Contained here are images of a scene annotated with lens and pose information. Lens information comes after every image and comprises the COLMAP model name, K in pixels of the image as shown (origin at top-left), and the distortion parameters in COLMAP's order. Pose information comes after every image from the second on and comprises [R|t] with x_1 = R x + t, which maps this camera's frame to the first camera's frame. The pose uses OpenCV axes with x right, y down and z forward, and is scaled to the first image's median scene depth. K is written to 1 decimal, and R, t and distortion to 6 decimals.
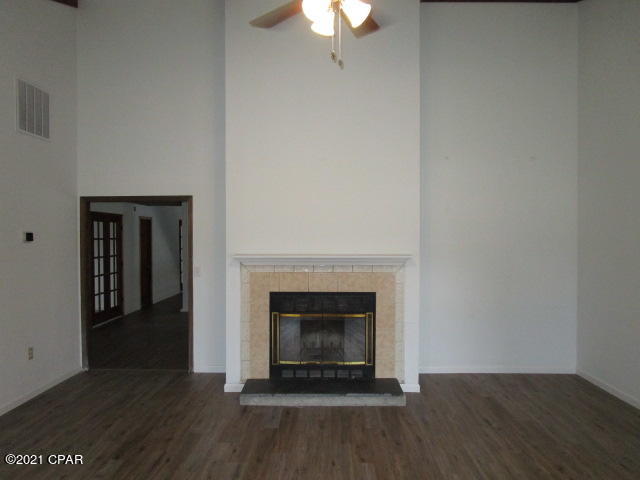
lens RADIAL K [[458.0, 0, 320.0], [0, 458.0, 240.0], [0, 0, 1]] dist [-0.041390, 0.032277]
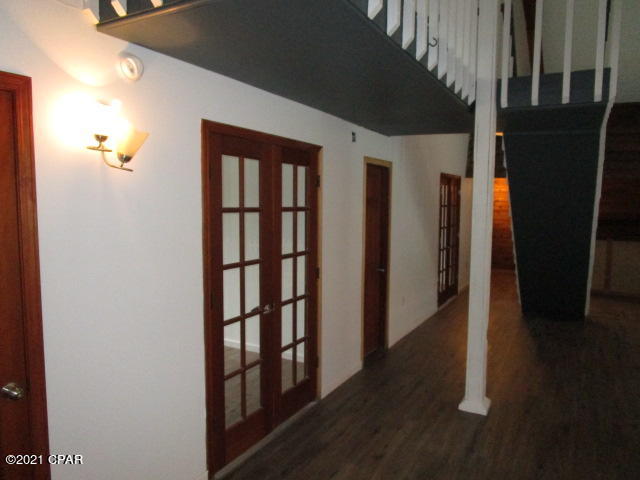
lens RADIAL K [[458.0, 0, 320.0], [0, 458.0, 240.0], [0, 0, 1]] dist [-0.041390, 0.032277]
pose [[0.877982, 0.051867, -0.475876, -0.246127], [-0.017391, 0.996912, 0.076570, -0.006345], [0.478378, -0.058952, 0.876173, 0.654633]]
